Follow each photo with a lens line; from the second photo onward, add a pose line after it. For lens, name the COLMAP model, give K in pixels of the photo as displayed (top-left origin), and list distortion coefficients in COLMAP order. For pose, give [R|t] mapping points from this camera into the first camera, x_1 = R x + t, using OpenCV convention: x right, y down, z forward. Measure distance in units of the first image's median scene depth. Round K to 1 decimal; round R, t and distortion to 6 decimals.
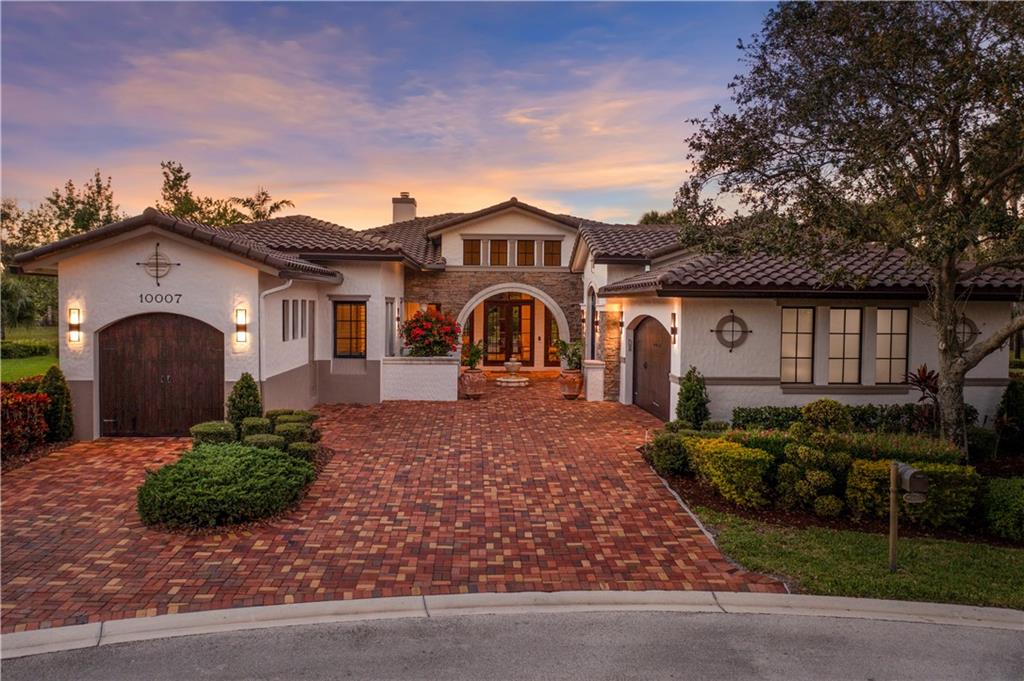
lens RADIAL K [[805.1, 0, 512.0], [0, 805.1, 340.5], [0, 0, 1]] dist [-0.016967, 0.007103]
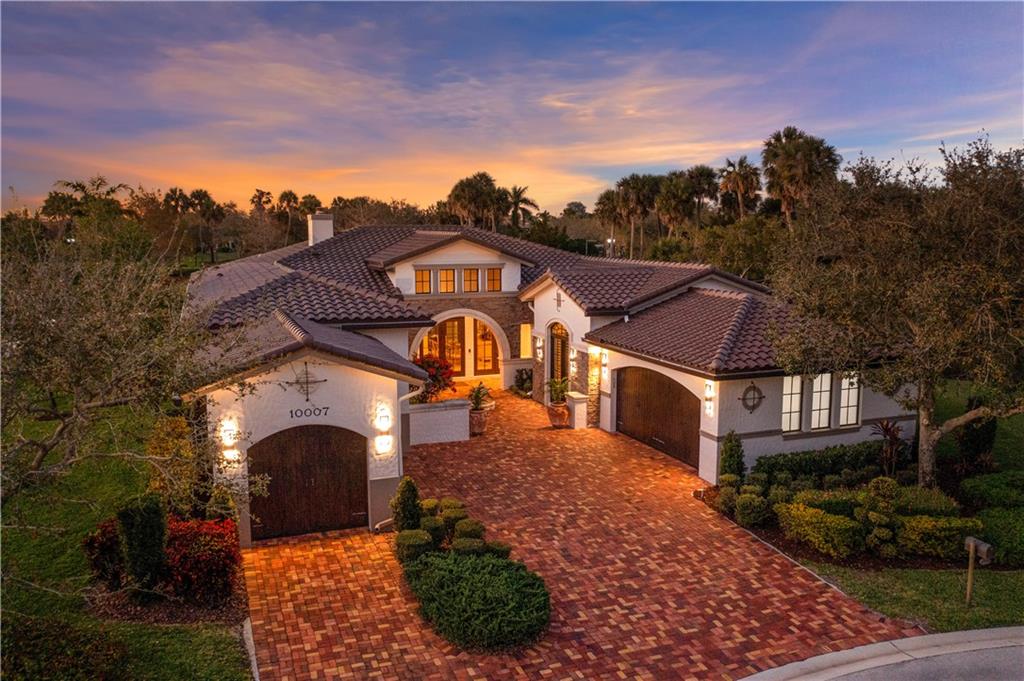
lens RADIAL K [[805.1, 0, 512.0], [0, 805.1, 340.5], [0, 0, 1]] dist [-0.016967, 0.007103]
pose [[0.948447, -0.053817, 0.312332, -0.556105], [0.024129, 0.994879, 0.098155, -0.269816], [-0.316015, -0.085559, 0.944889, -0.109755]]
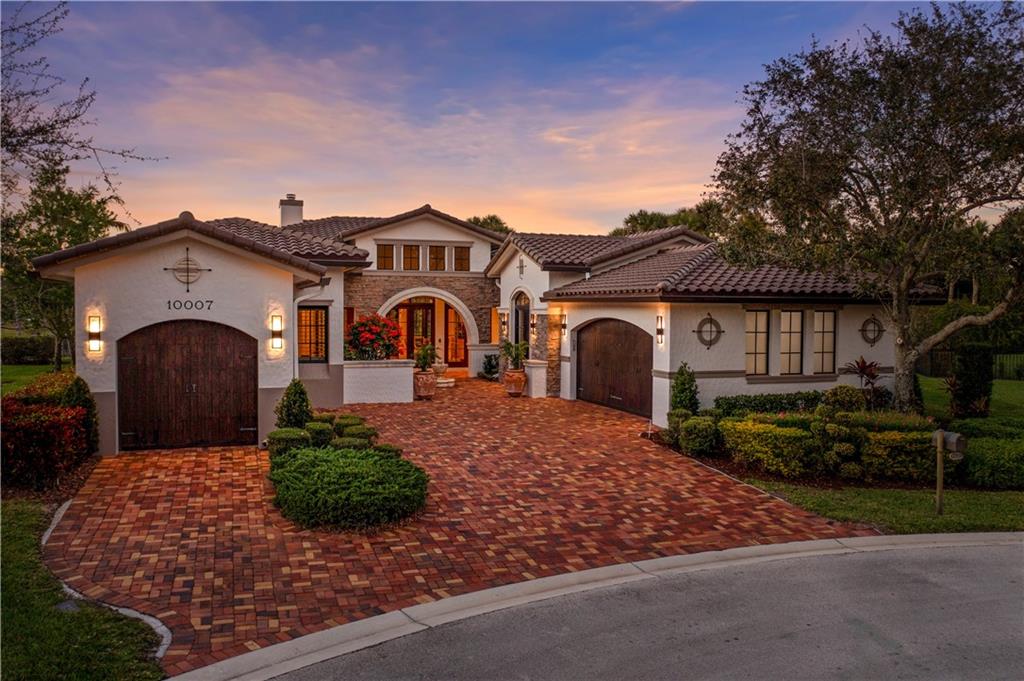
lens RADIAL K [[805.1, 0, 512.0], [0, 805.1, 340.5], [0, 0, 1]] dist [-0.016967, 0.007103]
pose [[0.960363, -0.015562, 0.278319, -0.363697], [0.016007, 0.999872, 0.000676, -0.004312], [-0.278293, 0.003806, 0.960489, -0.042808]]
